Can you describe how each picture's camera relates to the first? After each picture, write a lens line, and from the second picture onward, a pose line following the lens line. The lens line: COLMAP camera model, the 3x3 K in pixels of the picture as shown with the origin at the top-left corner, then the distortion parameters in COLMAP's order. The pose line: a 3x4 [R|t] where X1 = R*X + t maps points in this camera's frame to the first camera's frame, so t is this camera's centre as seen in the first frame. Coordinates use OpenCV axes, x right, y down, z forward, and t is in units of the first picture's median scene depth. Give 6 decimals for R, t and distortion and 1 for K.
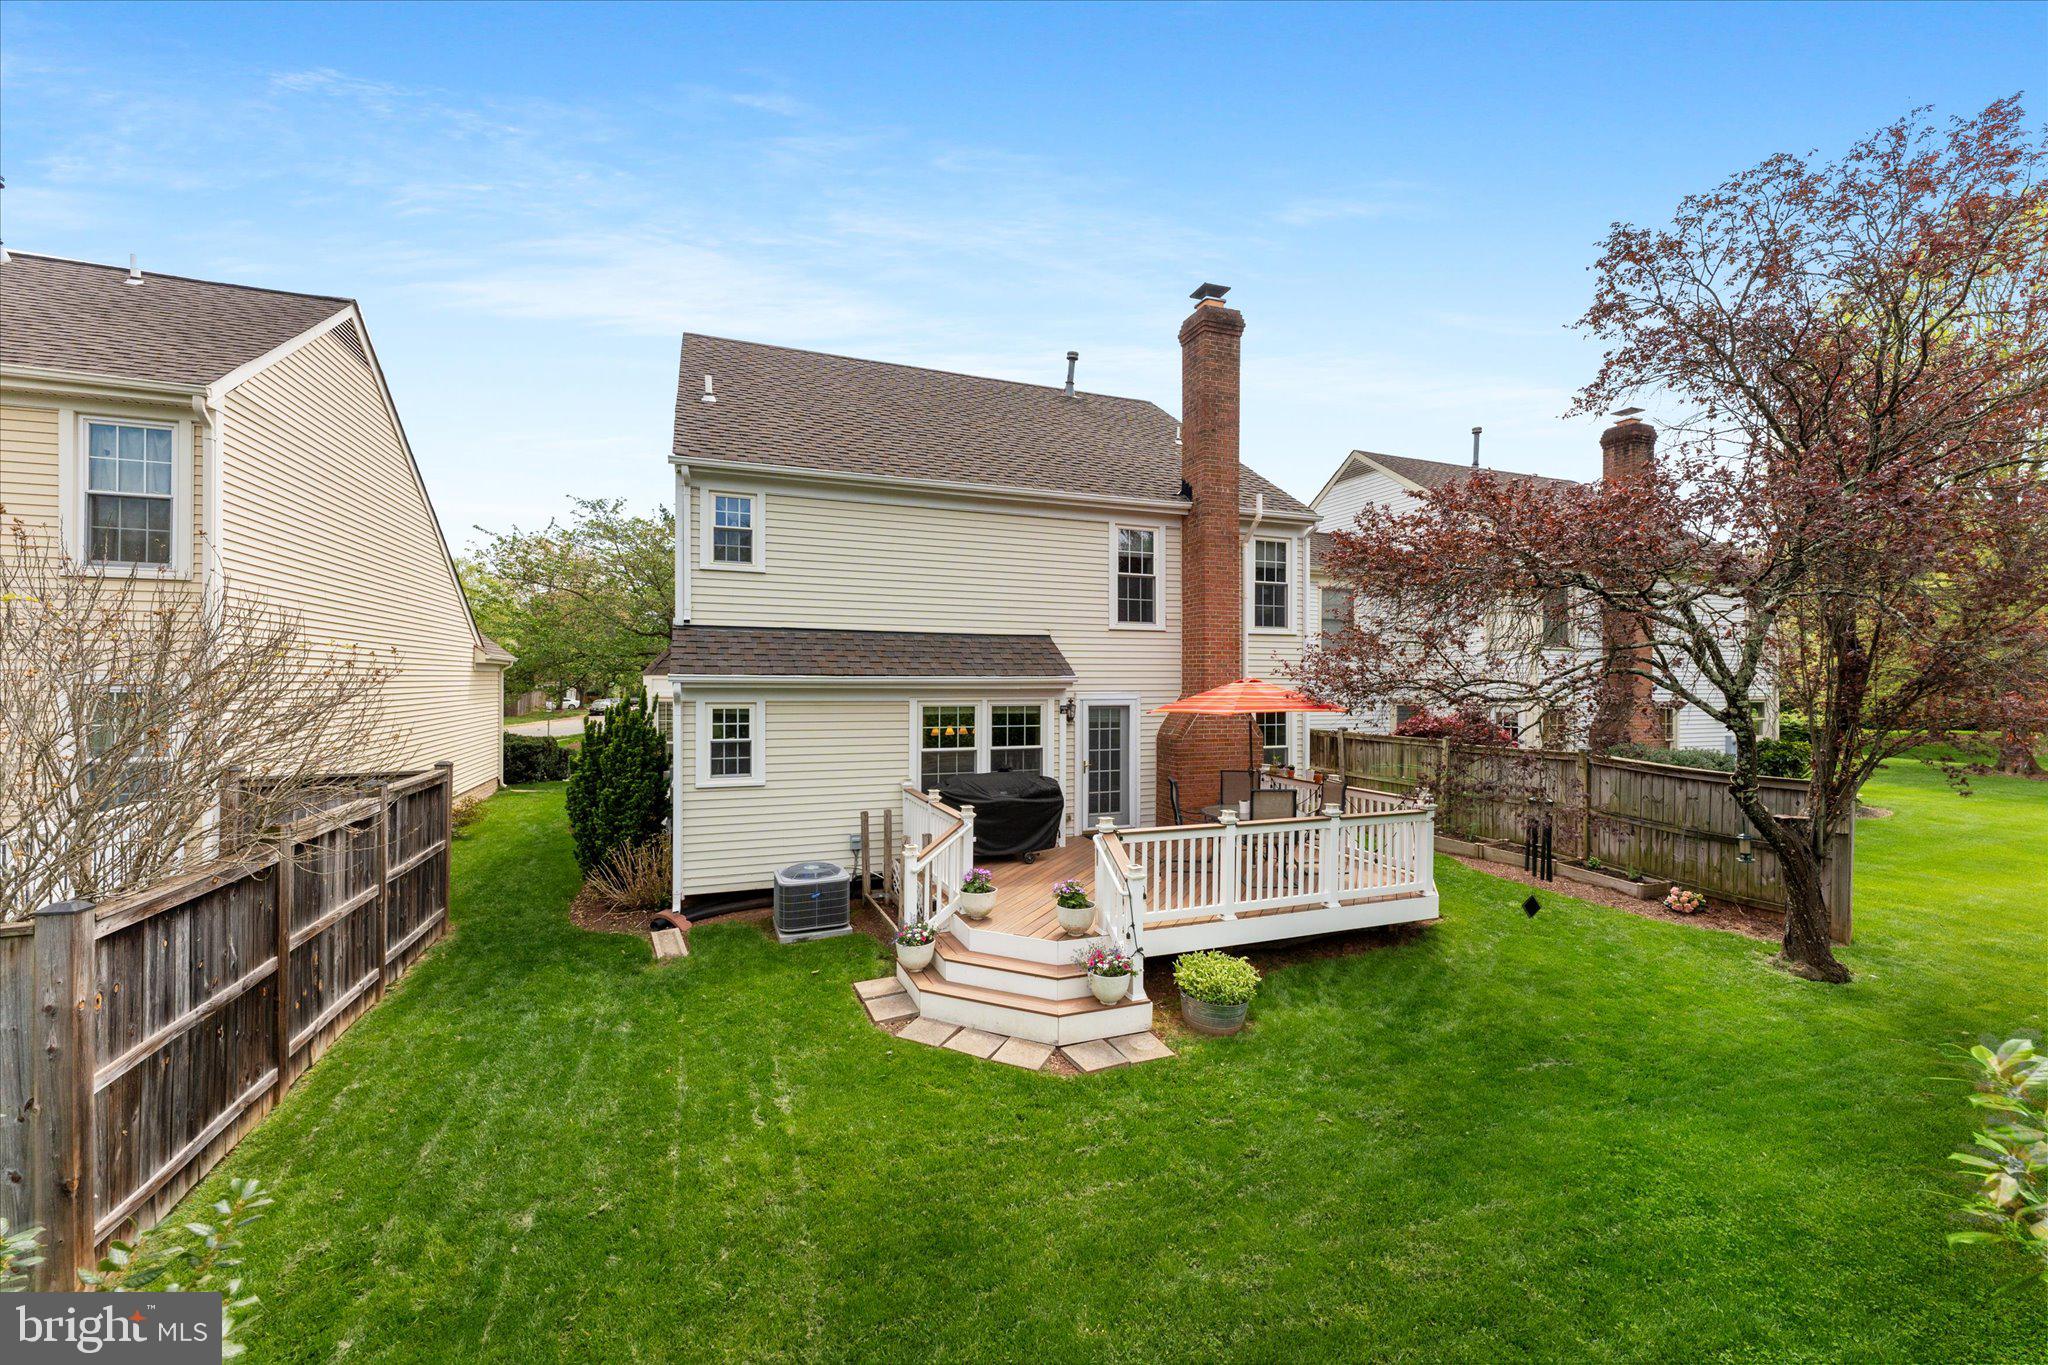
lens RADIAL K [[808.9, 0, 1020.8], [0, 808.9, 682.9], [0, 0, 1]] dist [0.002389, -0.000652]
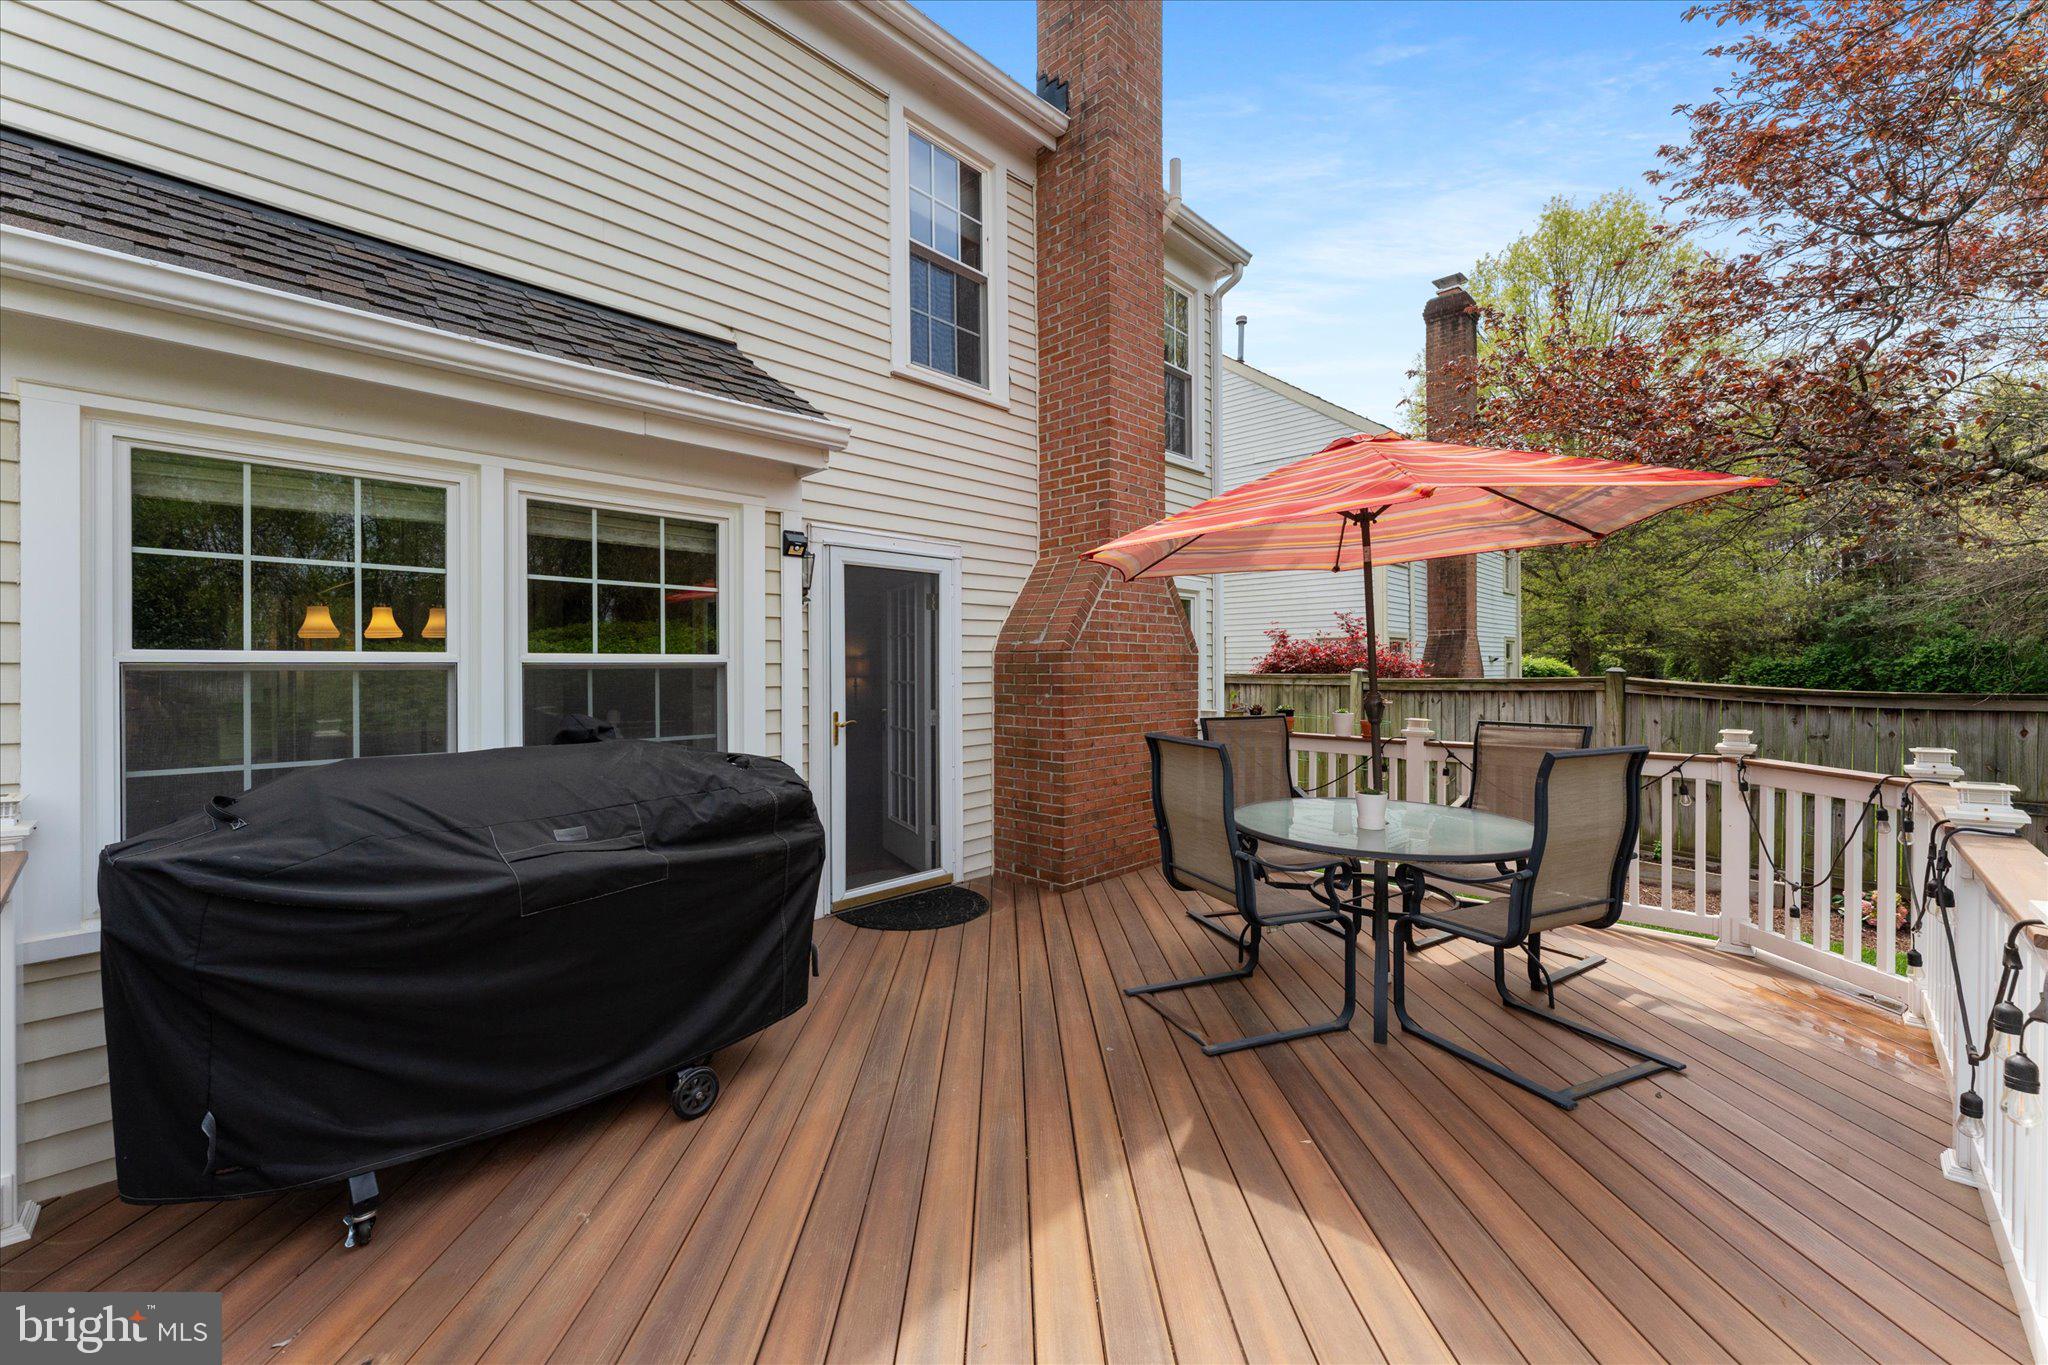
lens RADIAL K [[808.9, 0, 1011.6], [0, 808.9, 670.5], [0, 0, 1]] dist [0.002389, -0.000652]
pose [[0.906516, -0.006693, 0.422119, -0.004159], [0.005913, 0.999978, 0.003157, 0.082237], [-0.422130, -0.000366, 0.906535, 0.670109]]
